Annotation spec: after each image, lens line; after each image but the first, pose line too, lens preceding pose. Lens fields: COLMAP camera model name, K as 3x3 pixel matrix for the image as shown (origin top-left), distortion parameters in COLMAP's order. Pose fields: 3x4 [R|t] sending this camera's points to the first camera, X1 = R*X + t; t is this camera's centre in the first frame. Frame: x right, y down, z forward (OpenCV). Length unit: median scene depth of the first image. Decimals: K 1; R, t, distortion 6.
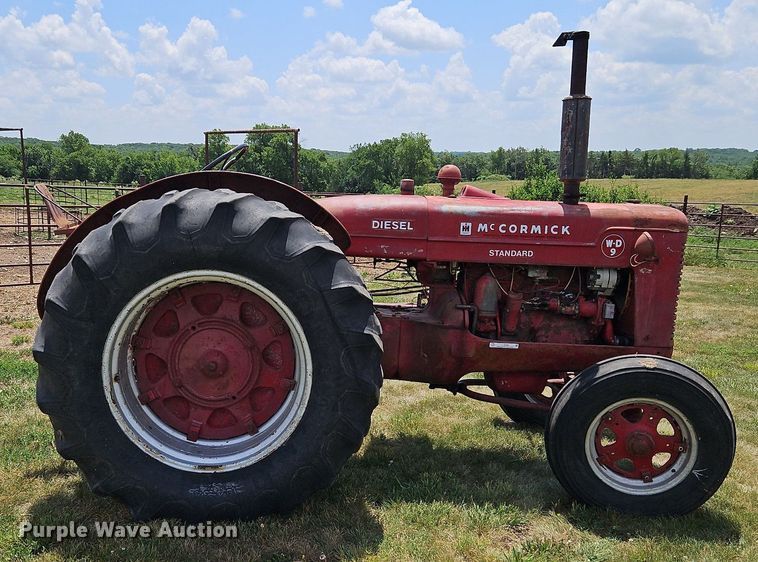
lens RADIAL K [[793.7, 0, 379.0], [0, 793.7, 281.0], [0, 0, 1]] dist [0.113317, -0.018196]
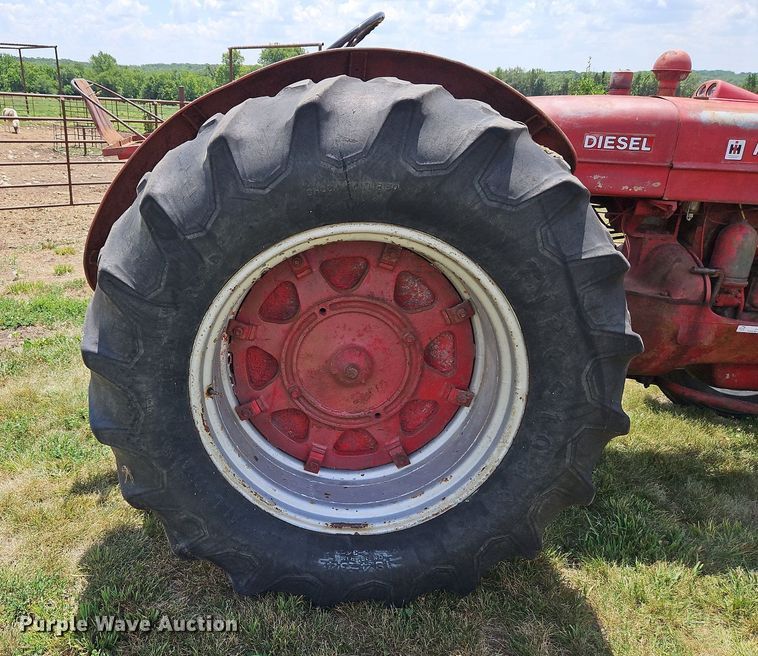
lens RADIAL K [[688.5, 0, 308.4], [0, 688.5, 296.1], [0, 0, 1]] dist [0.118632, -0.181184]
pose [[0.996736, 0.024322, -0.076984, -0.201860], [-0.012865, 0.989207, 0.145957, -0.031502], [0.079703, -0.144490, 0.986291, 0.466043]]
